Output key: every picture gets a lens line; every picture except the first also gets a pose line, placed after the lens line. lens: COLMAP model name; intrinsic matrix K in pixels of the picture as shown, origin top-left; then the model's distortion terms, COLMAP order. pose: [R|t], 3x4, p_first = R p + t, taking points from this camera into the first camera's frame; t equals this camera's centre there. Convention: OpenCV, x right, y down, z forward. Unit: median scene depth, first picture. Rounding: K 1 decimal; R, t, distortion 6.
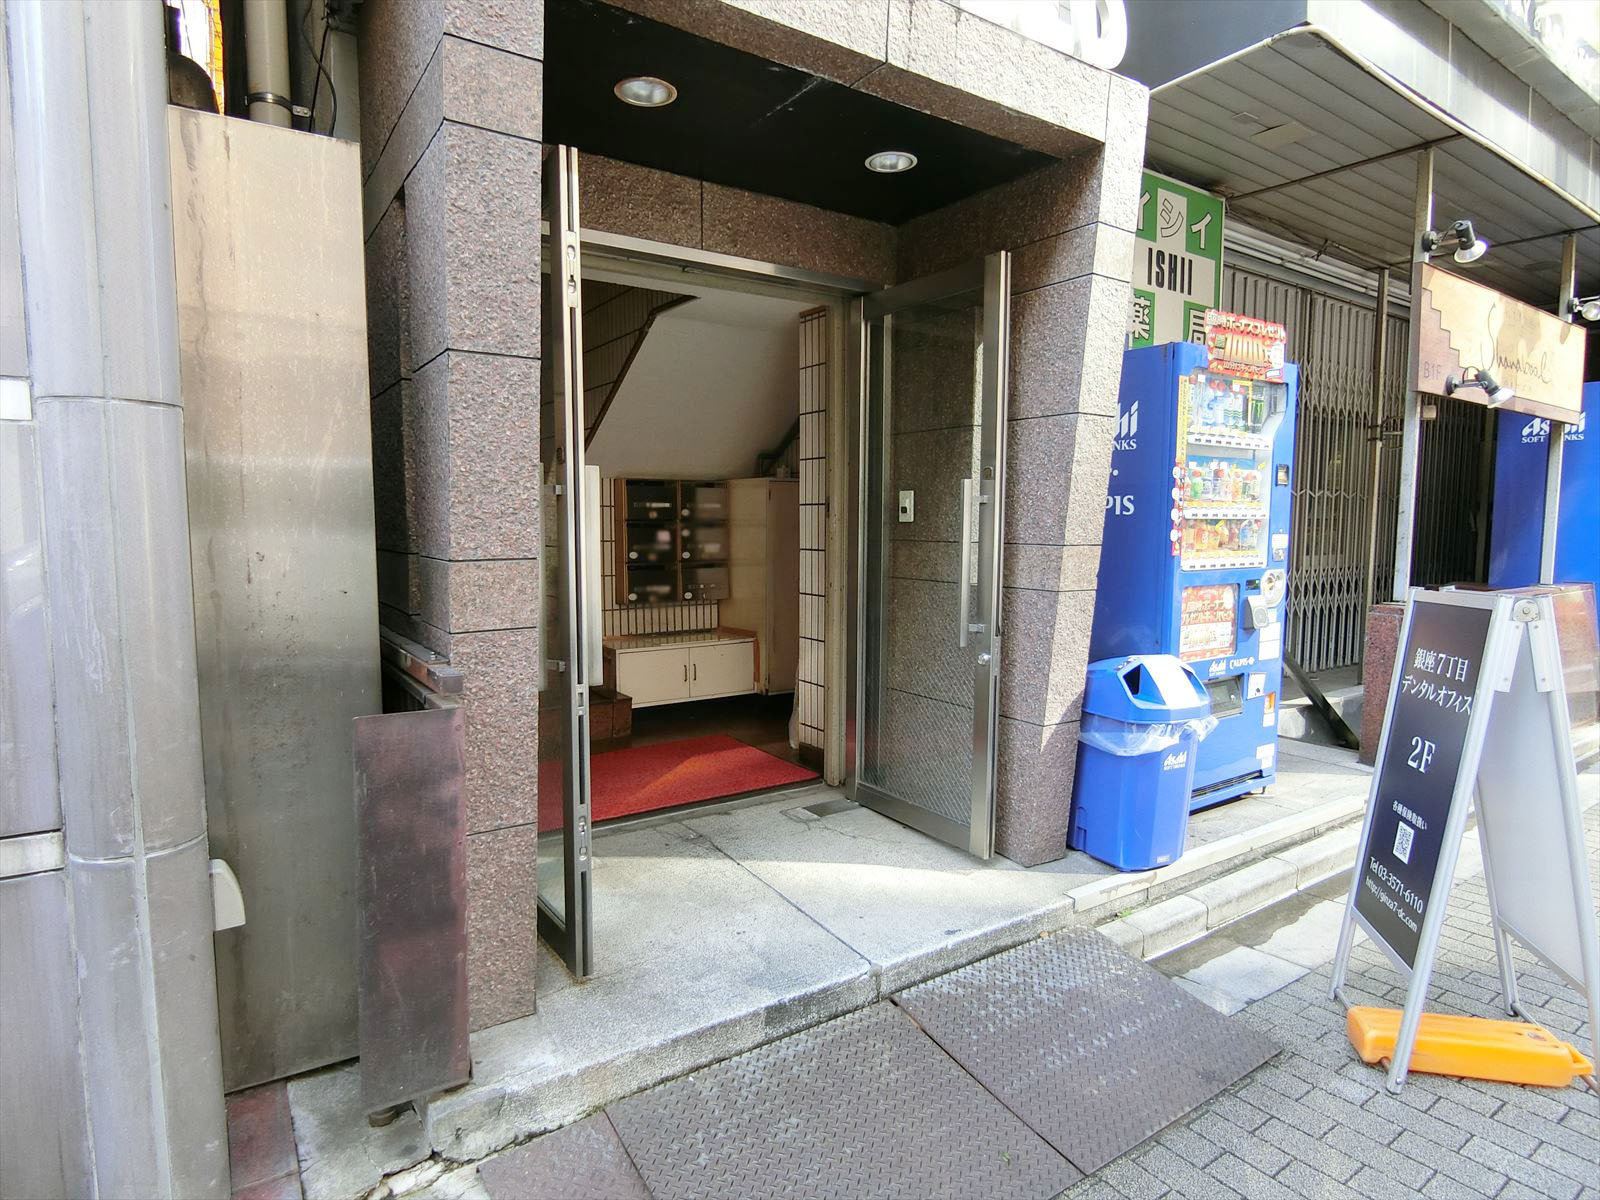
lens RADIAL K [[900.8, 0, 802.7], [0, 900.8, 602.0], [0, 0, 1]] dist [-0.016486, -0.002188]
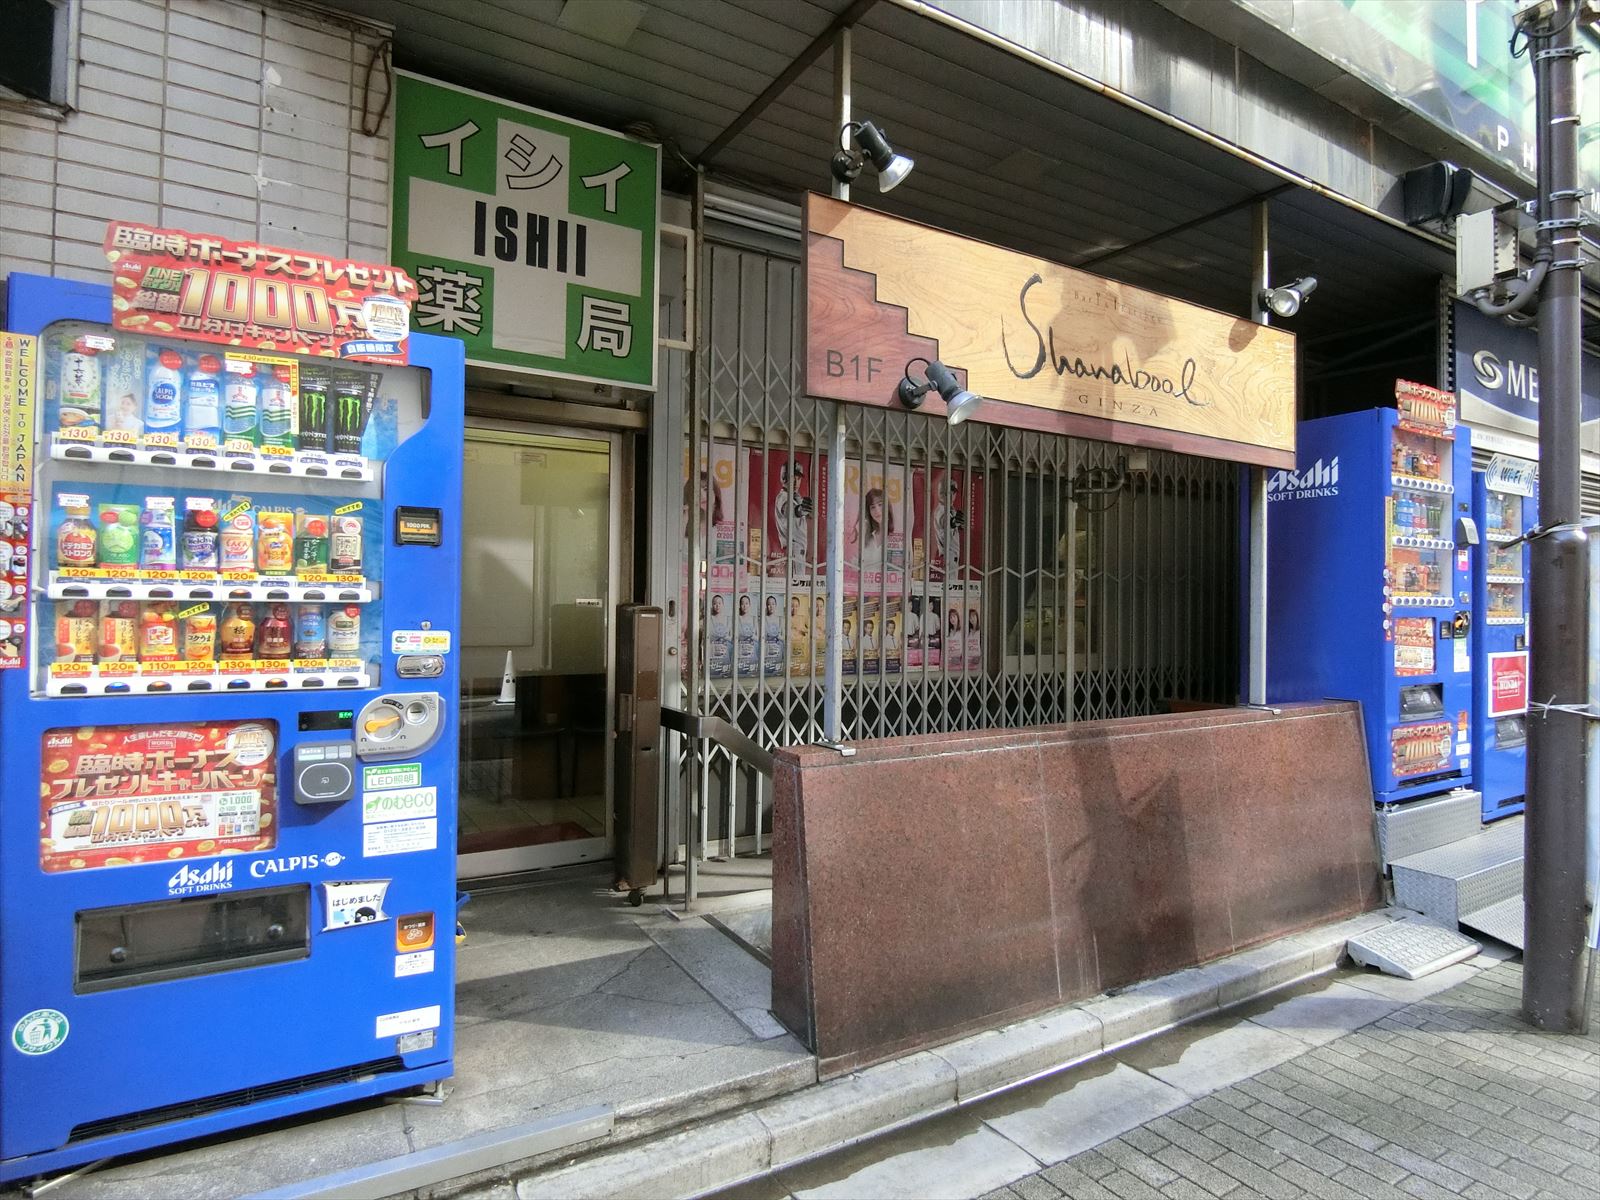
lens RADIAL K [[900.8, 0, 796.8], [0, 900.8, 599.8], [0, 0, 1]] dist [-0.016486, -0.002188]
pose [[0.997710, 0.008473, -0.067110, 0.669699], [-0.015058, 0.995050, -0.098226, -0.035284], [0.065945, 0.099012, 0.992899, 0.375122]]
